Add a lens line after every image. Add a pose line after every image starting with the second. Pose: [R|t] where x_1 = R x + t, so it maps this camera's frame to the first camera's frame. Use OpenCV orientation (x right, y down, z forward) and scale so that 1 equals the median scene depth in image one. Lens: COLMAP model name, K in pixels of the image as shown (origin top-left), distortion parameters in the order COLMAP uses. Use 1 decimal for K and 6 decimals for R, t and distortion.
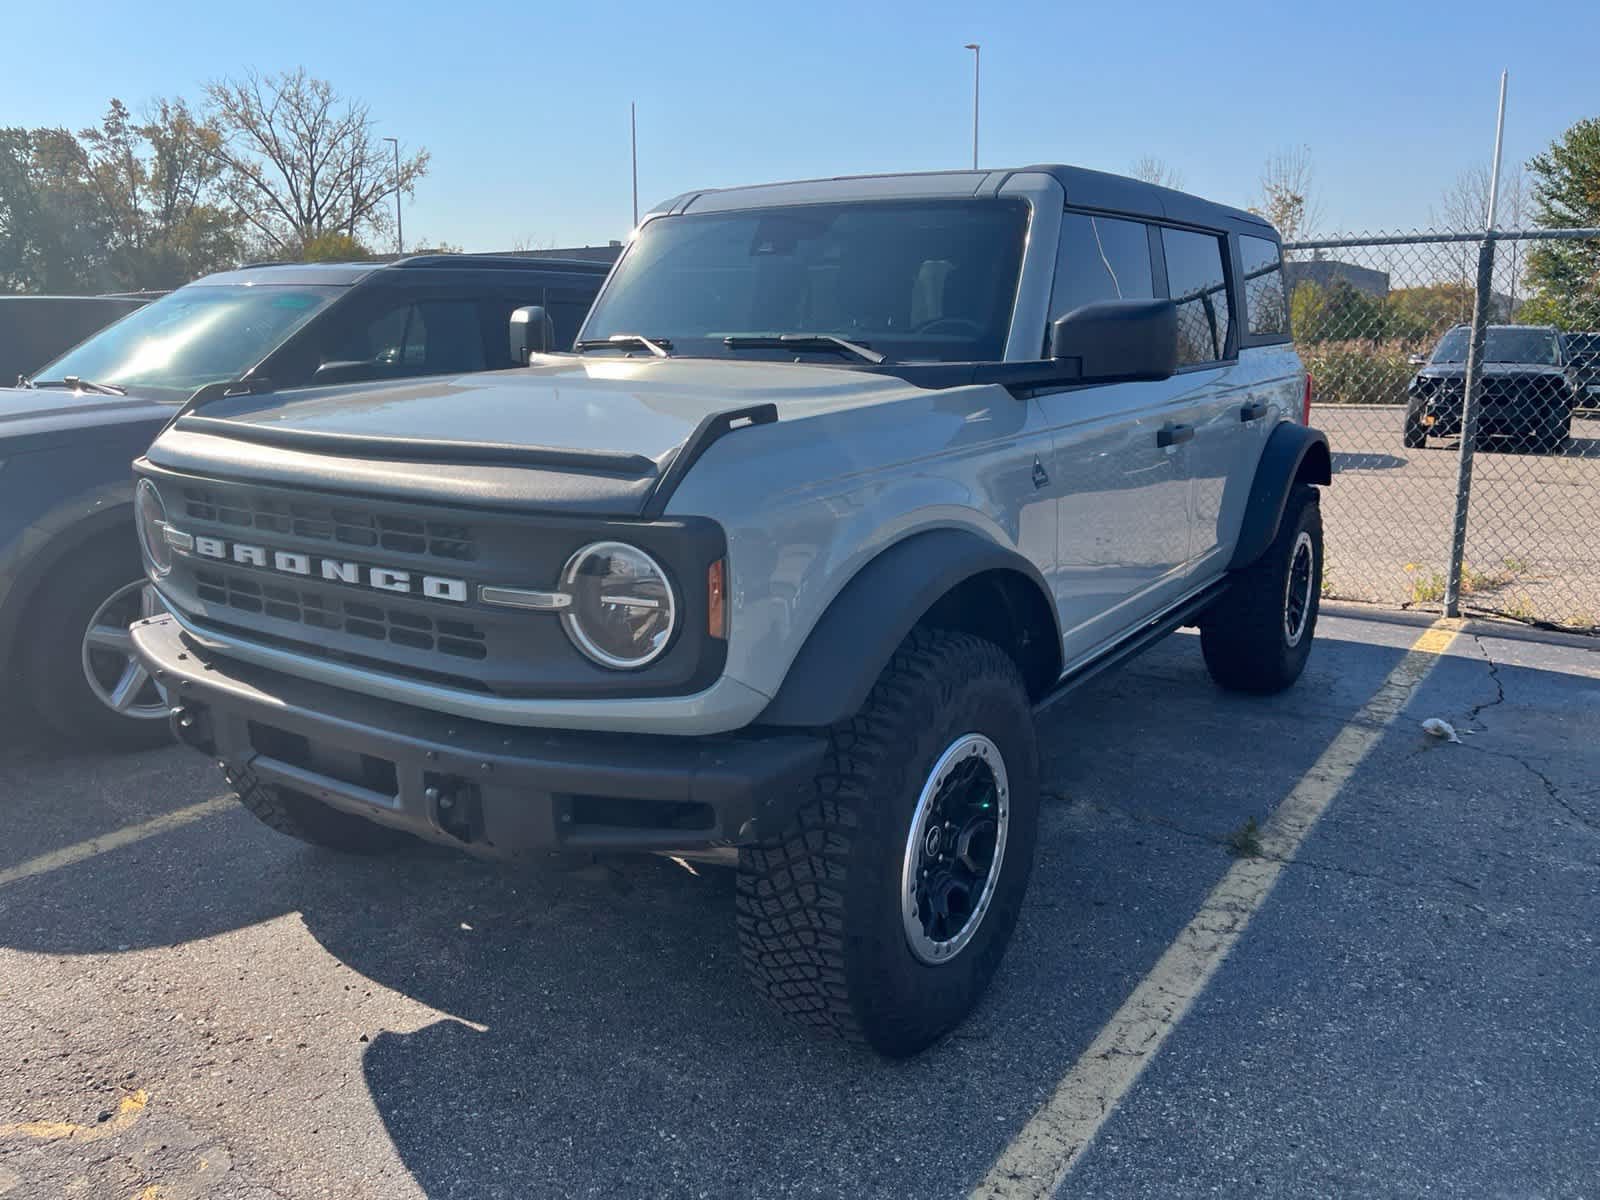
lens RADIAL K [[1221.1, 0, 824.0], [0, 1221.1, 600.4], [0, 0, 1]] dist [0.070974, -0.117330]
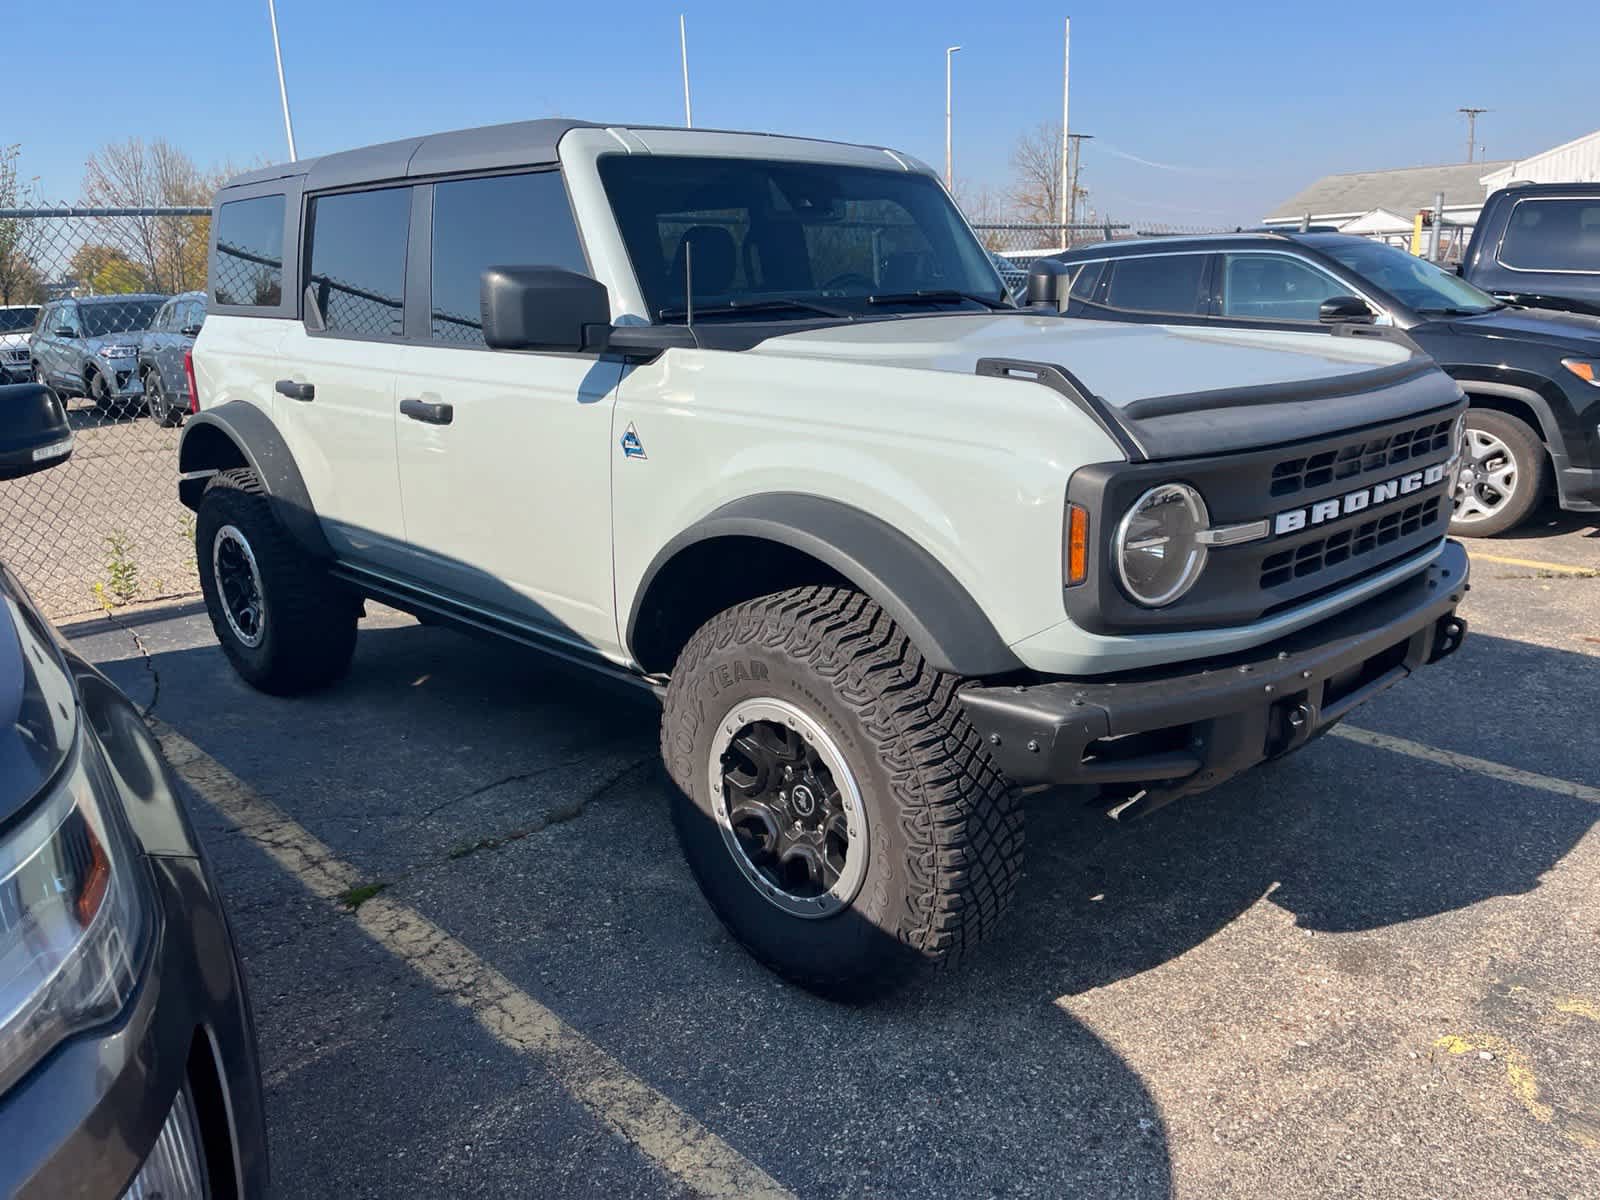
lens RADIAL K [[1194.0, 0, 817.8], [0, 1194.0, 606.5], [0, 0, 1]] dist [0.069177, -0.103934]
pose [[0.210175, -0.260845, 0.942224, -0.975588], [0.235950, 0.948796, 0.210032, -0.173349], [-0.948765, 0.178174, 0.260959, 0.757106]]
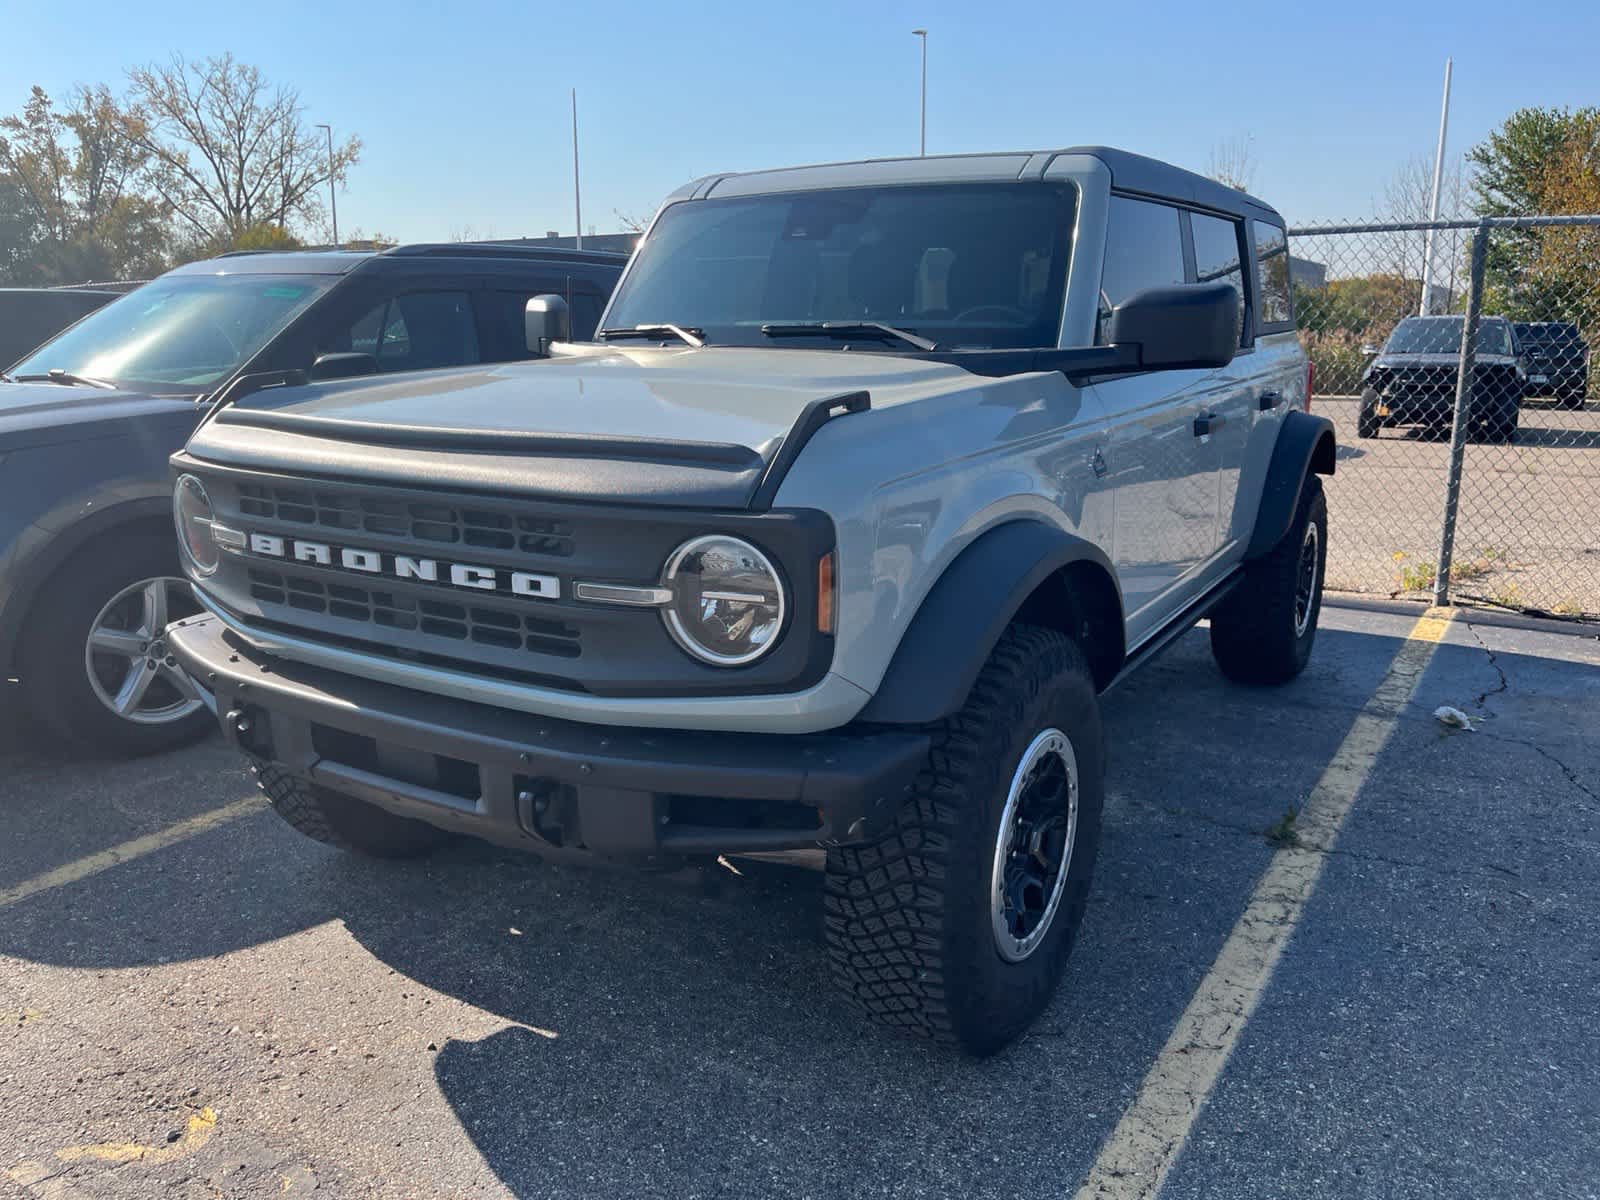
lens RADIAL K [[1220.3, 0, 803.4], [0, 1220.3, 621.5], [0, 0, 1]] dist [0.073473, -0.123969]
pose [[0.999455, -0.009154, 0.031710, -0.074079], [0.008440, 0.999710, 0.022558, -0.000934], [-0.031907, -0.022278, 0.999243, 0.015932]]
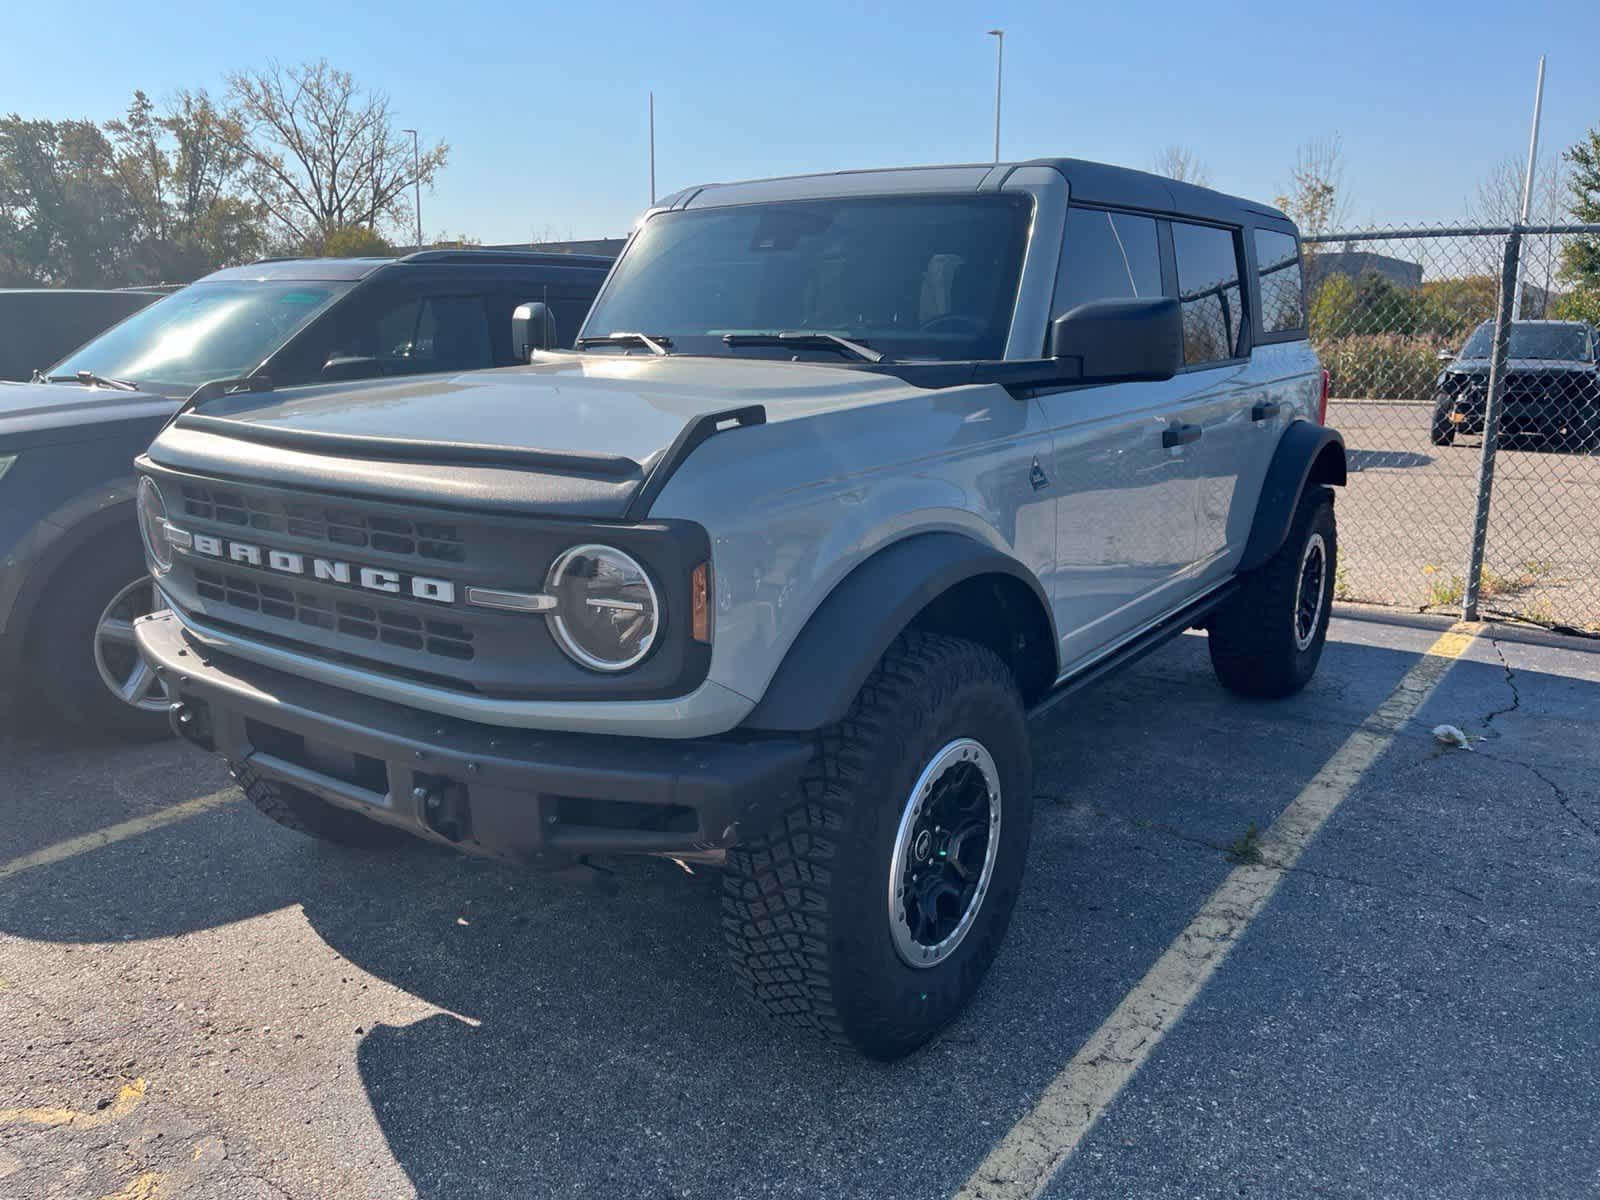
lens RADIAL K [[1222.2, 0, 802.1], [0, 1222.2, 625.5], [0, 0, 1]] dist [0.070293, -0.116621]
pose [[0.999480, 0.008867, -0.030999, 0.014144], [-0.008098, 0.999658, 0.024855, -0.004544], [0.031209, -0.024592, 0.999210, 0.002939]]
